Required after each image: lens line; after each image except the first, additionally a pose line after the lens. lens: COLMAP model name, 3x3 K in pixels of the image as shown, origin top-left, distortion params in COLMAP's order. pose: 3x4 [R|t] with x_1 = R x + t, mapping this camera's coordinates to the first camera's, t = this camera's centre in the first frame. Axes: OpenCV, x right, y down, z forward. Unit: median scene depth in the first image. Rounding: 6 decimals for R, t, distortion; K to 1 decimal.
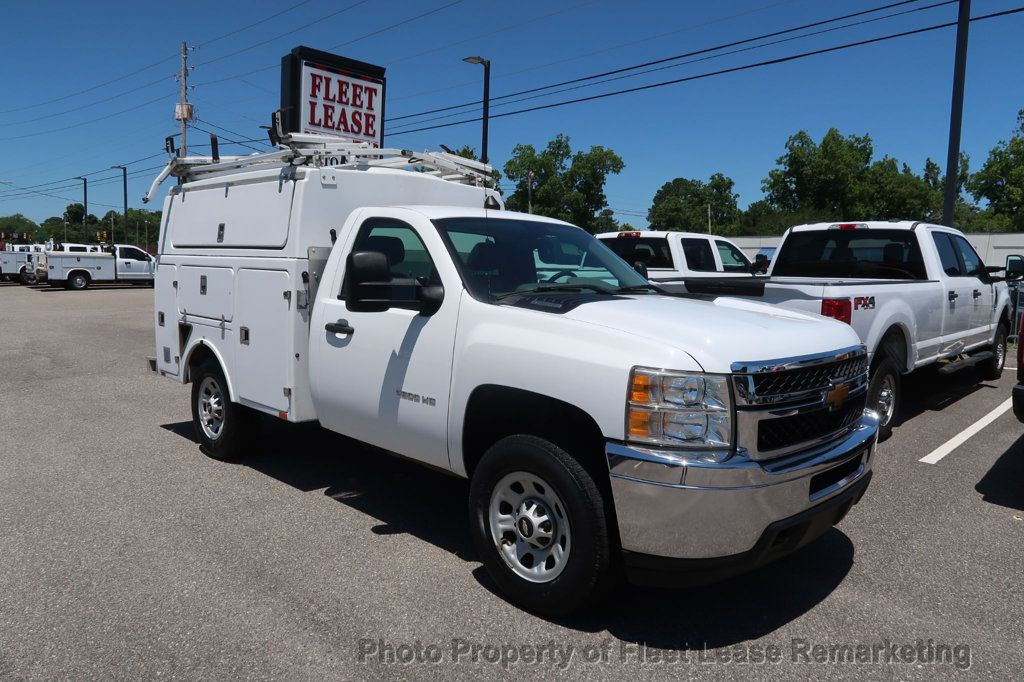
lens RADIAL K [[709.4, 0, 510.6], [0, 709.4, 339.1], [0, 0, 1]] dist [-0.028321, 0.007710]
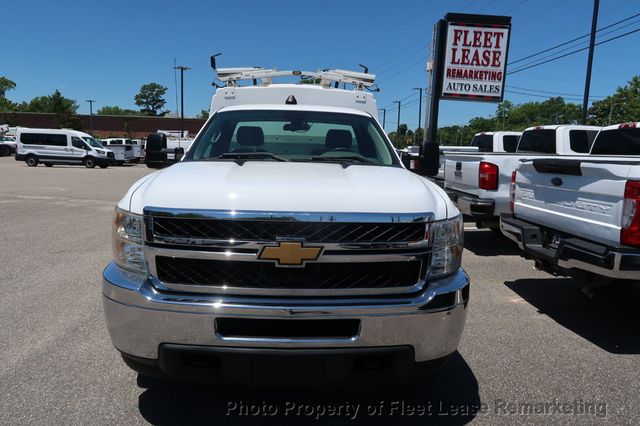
lens RADIAL K [[443.4, 0, 326.2], [0, 443.4, 214.8], [0, 0, 1]] dist [-0.028321, 0.007710]
pose [[0.734731, 0.093305, -0.671911, 0.187375], [-0.080059, 0.995500, 0.050697, -0.003164], [0.673618, 0.016544, 0.738895, 0.110818]]
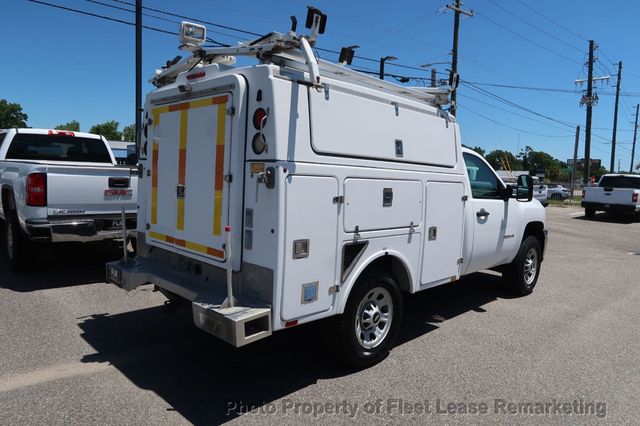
lens RADIAL K [[443.4, 0, 320.4], [0, 443.4, 212.8], [0, 0, 1]] dist [-0.028321, 0.007710]
pose [[0.004663, -0.106423, 0.994310, -0.367457], [0.062300, 0.992420, 0.105929, -0.044016], [-0.998047, 0.061451, 0.011258, 0.373665]]
